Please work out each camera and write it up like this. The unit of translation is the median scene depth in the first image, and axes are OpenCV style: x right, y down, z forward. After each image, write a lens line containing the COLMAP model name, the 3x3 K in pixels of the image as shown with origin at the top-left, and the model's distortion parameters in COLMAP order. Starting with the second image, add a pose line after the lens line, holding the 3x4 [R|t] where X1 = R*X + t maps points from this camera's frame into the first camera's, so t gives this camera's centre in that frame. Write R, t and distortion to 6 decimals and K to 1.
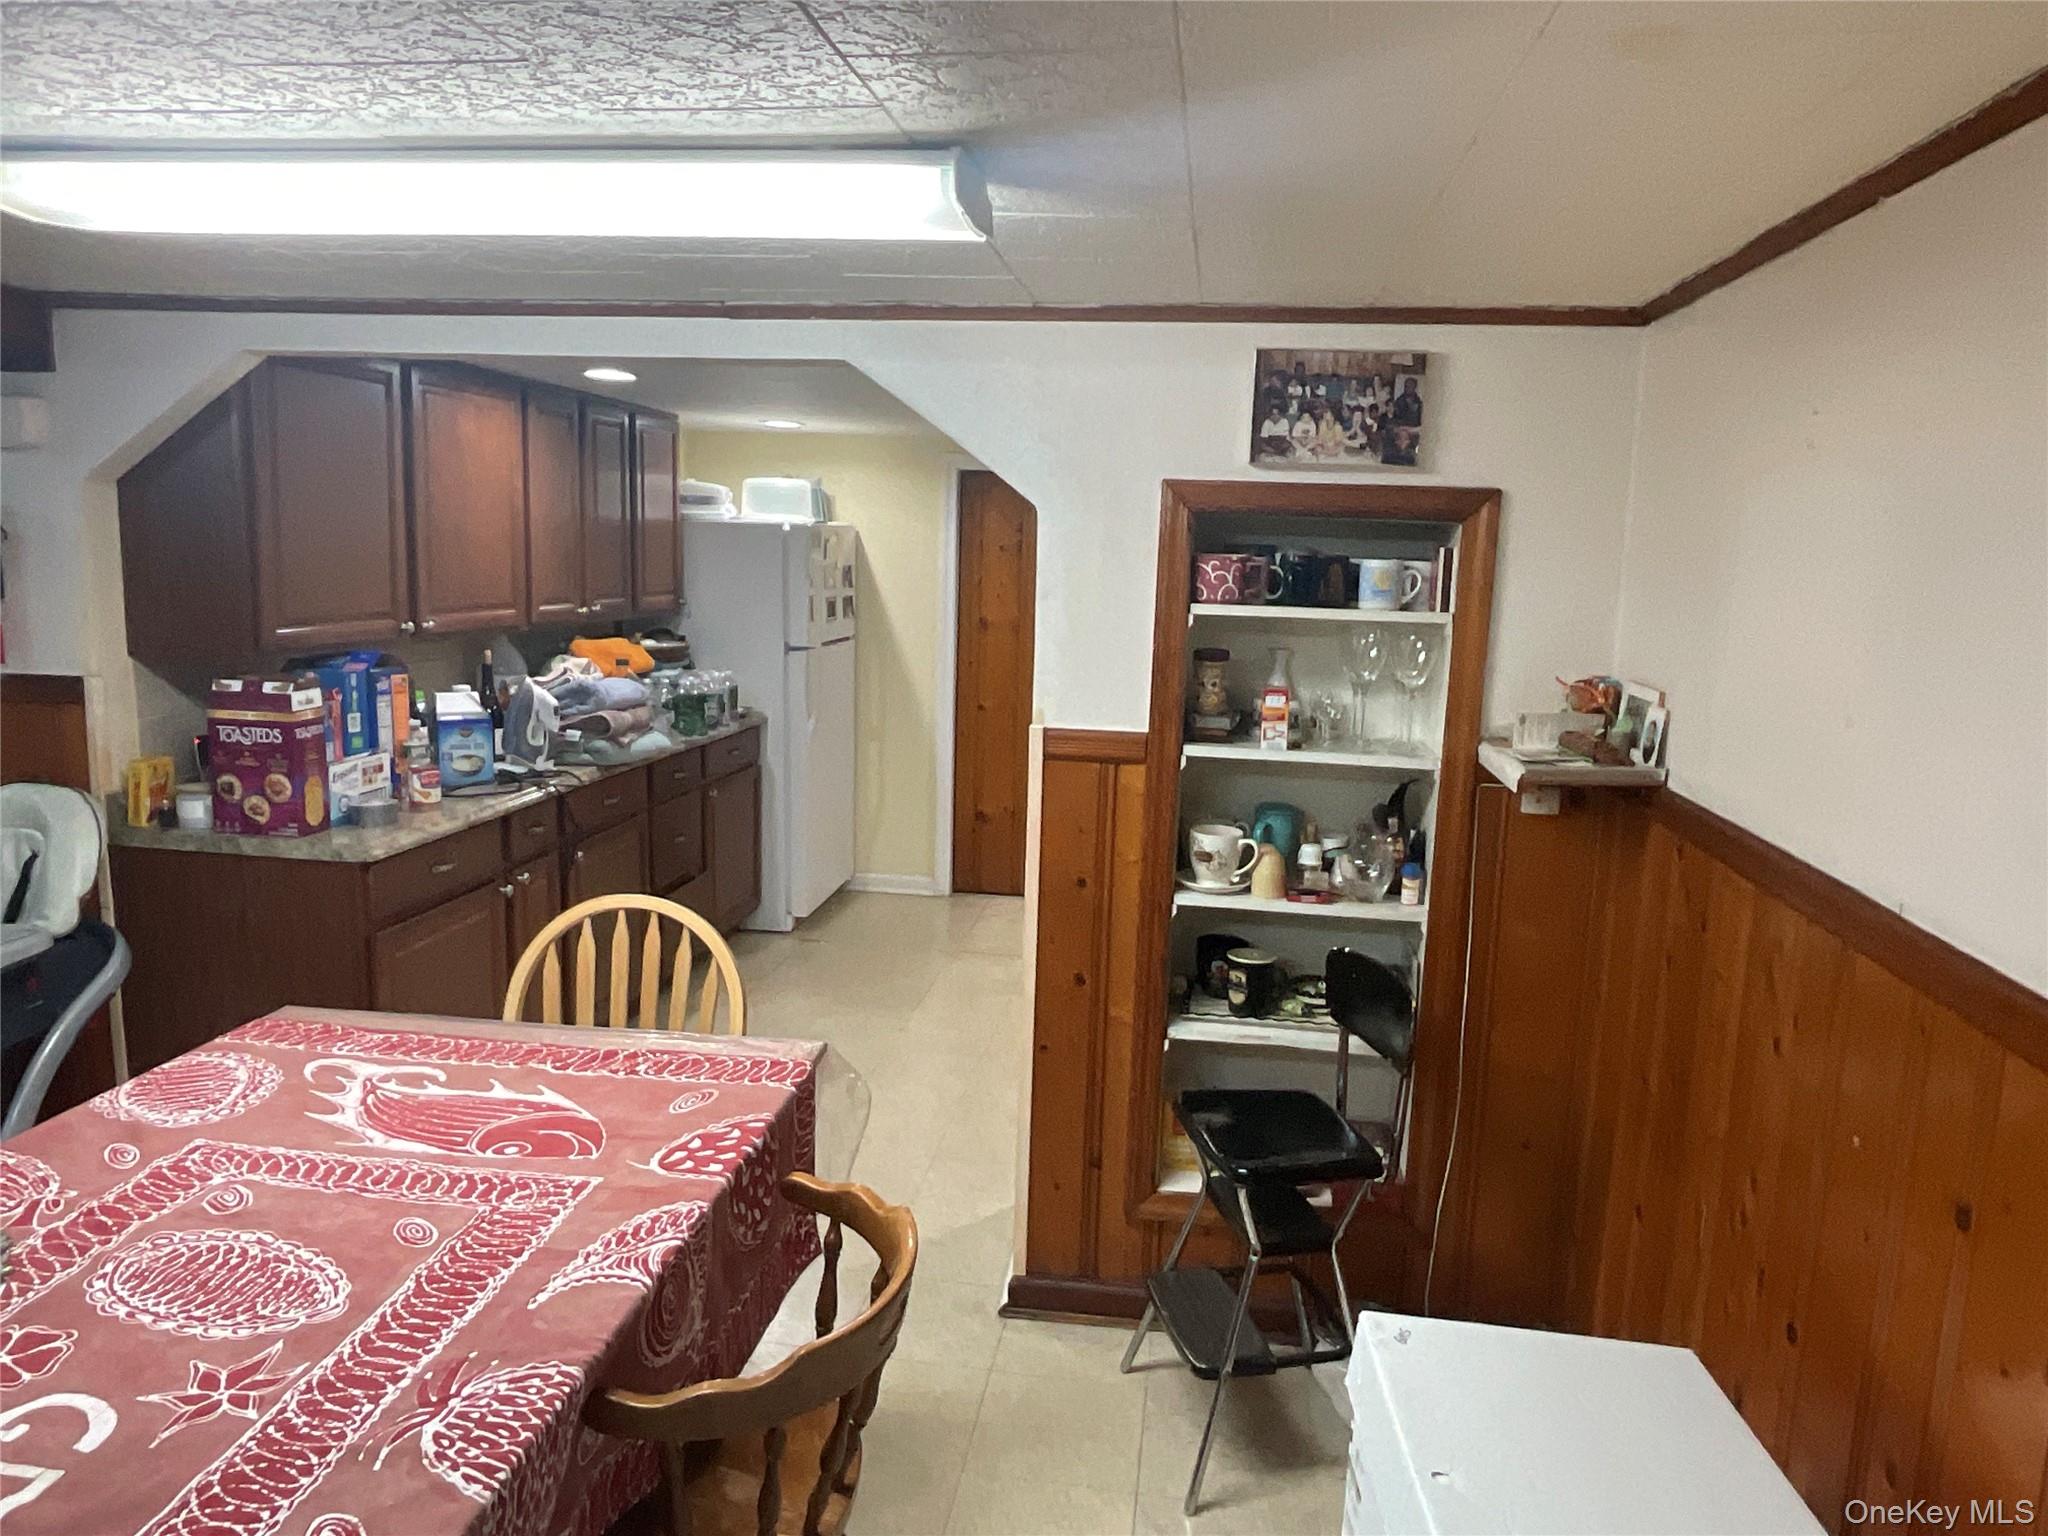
lens RADIAL K [[1365.5, 0, 1023.8], [0, 1365.5, 766.8], [0, 0, 1]] dist [0.001403, 0.000326]
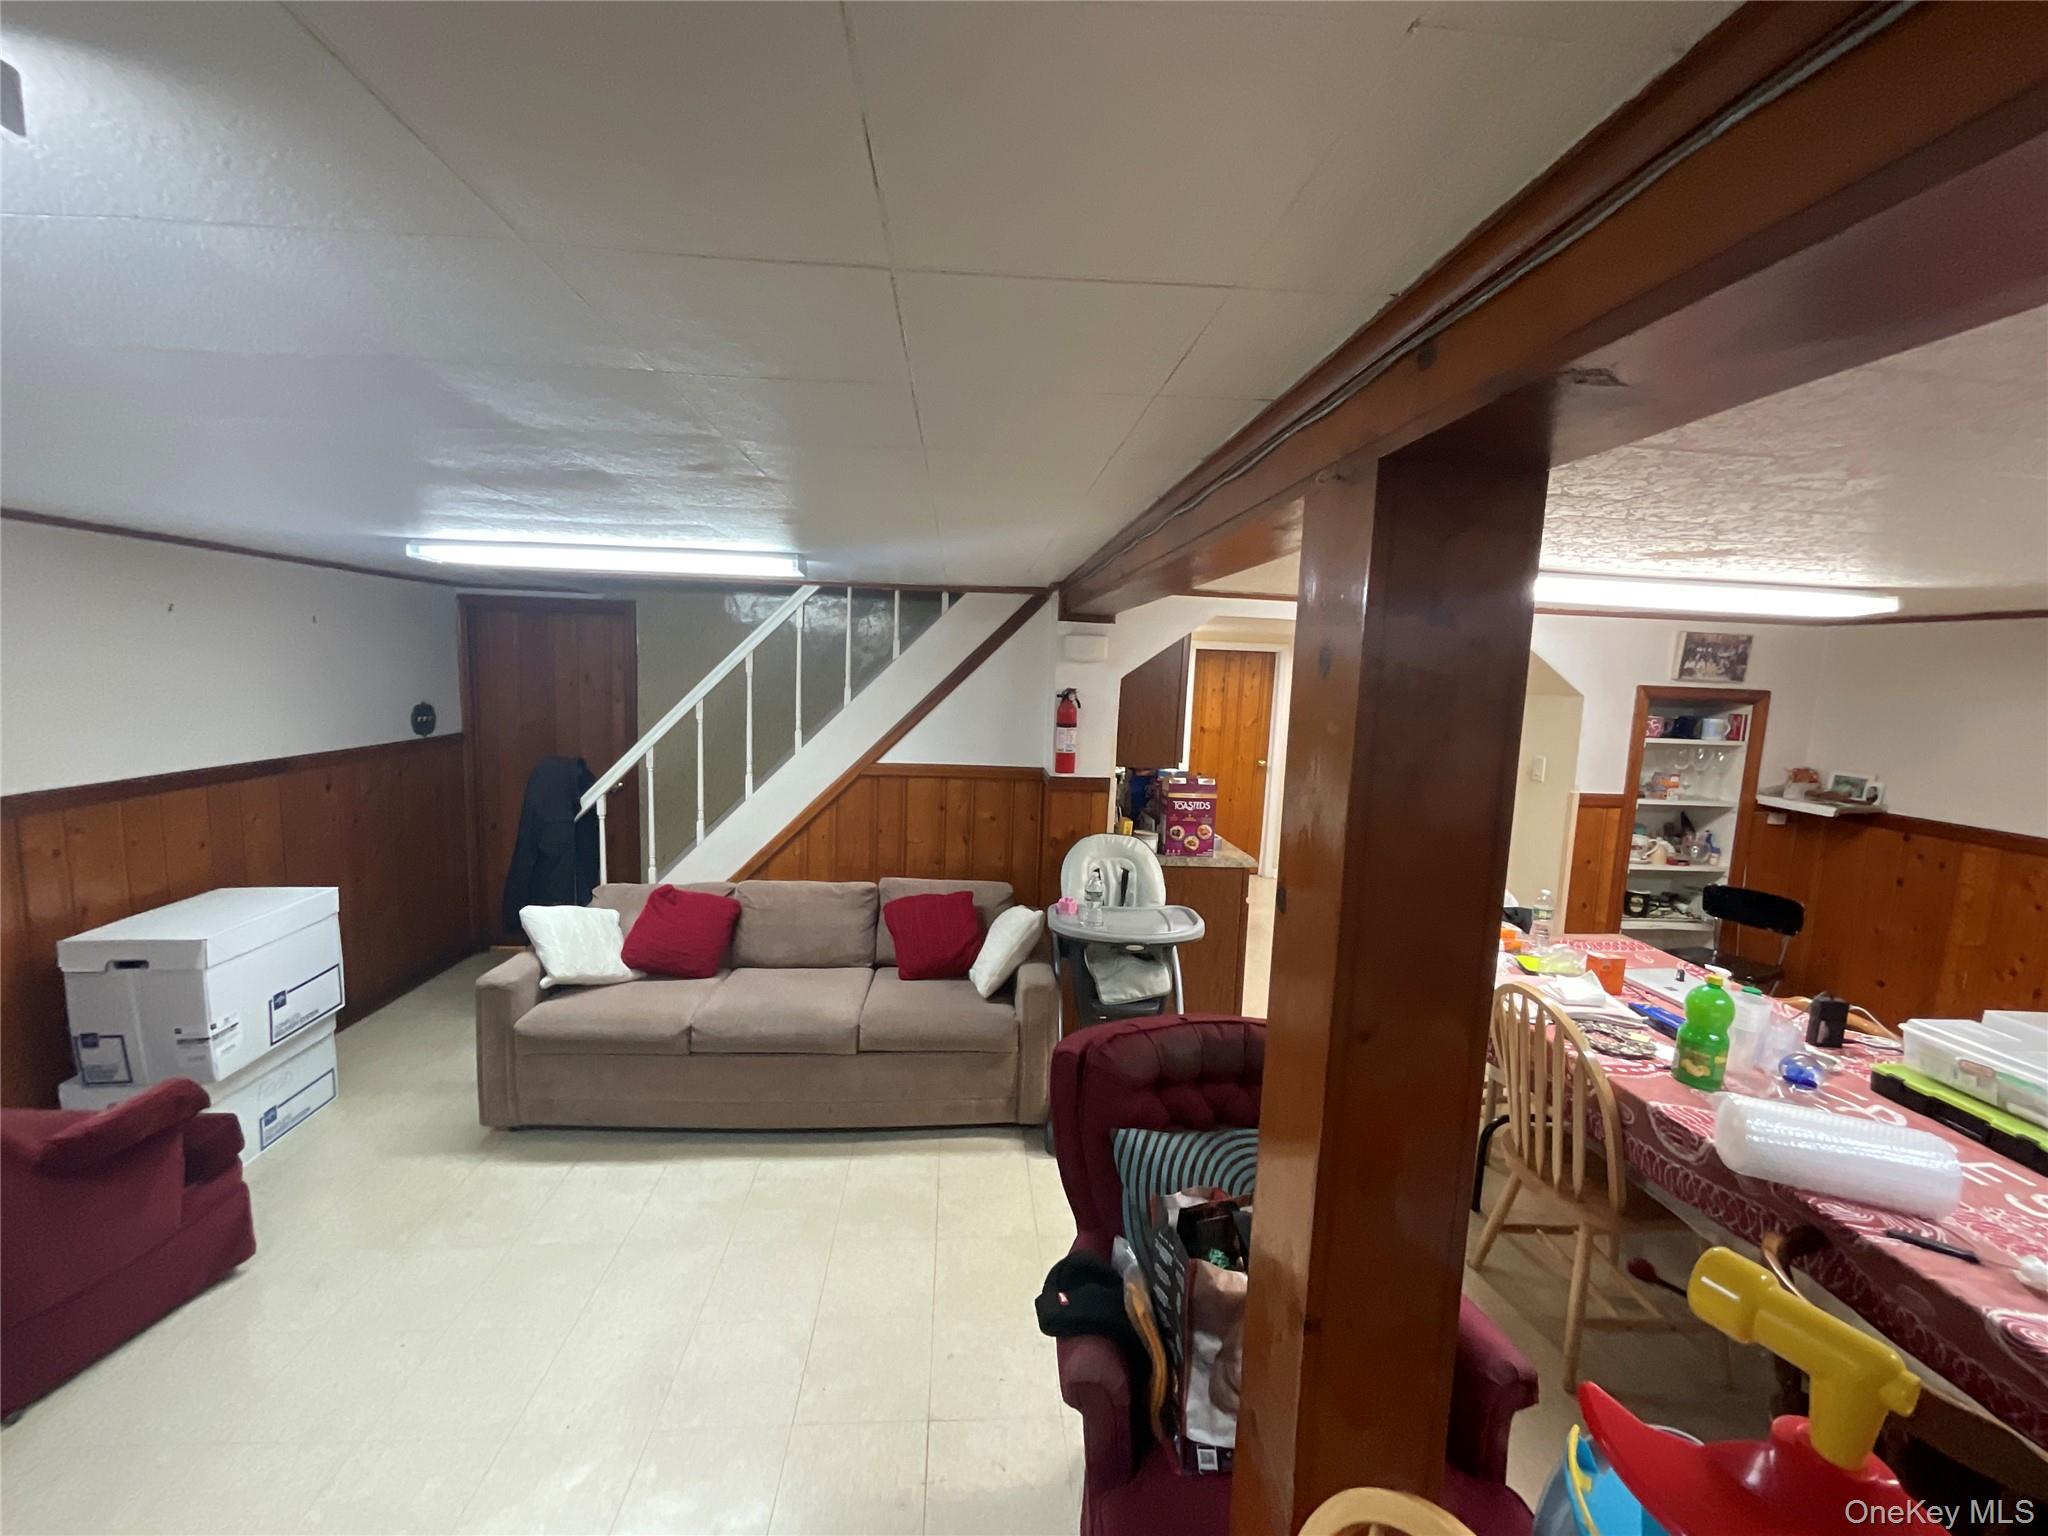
lens RADIAL K [[834.3, 0, 1021.5], [0, 834.3, 762.6], [0, 0, 1]] dist [-0.001029, -0.000072]
pose [[0.976521, -0.017782, 0.214689, -1.208968], [0.026473, 0.998939, -0.037672, -0.052372], [-0.213791, 0.042471, 0.975956, -0.149671]]
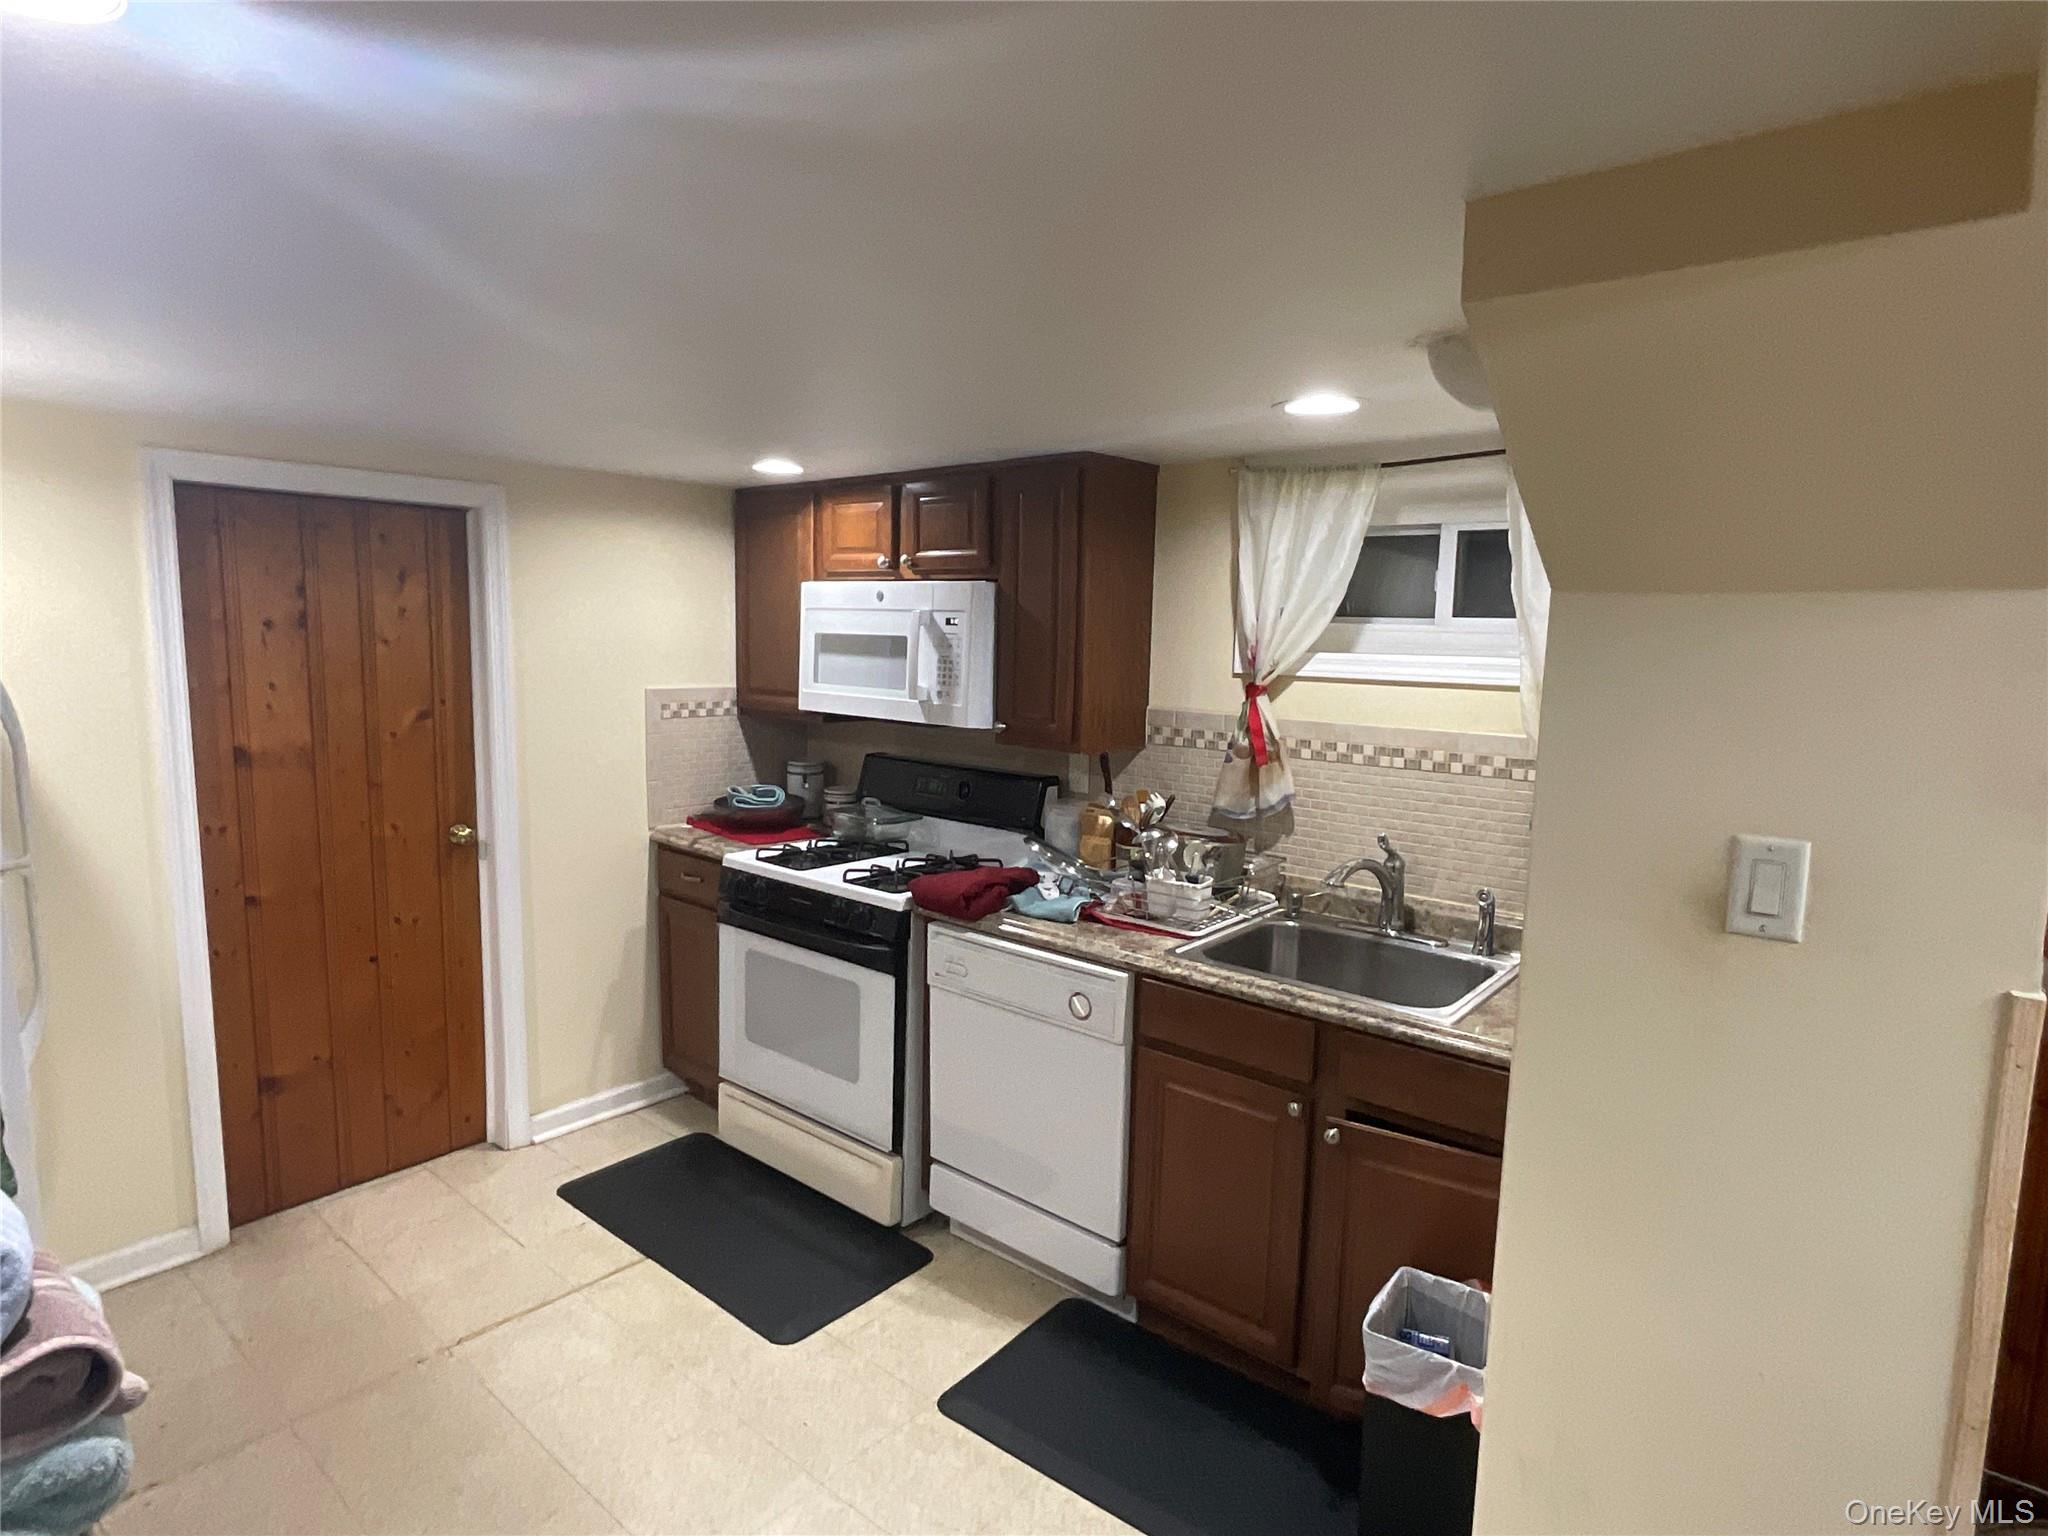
lens RADIAL K [[1100.0, 0, 1020.1], [0, 1100.0, 779.4], [0, 0, 1]] dist [-0.004662, -0.000529]
pose [[0.535561, -0.131254, 0.834234, -0.555260], [0.132909, 0.988637, 0.070222, -0.195350], [-0.833972, 0.073270, 0.546921, 1.116764]]
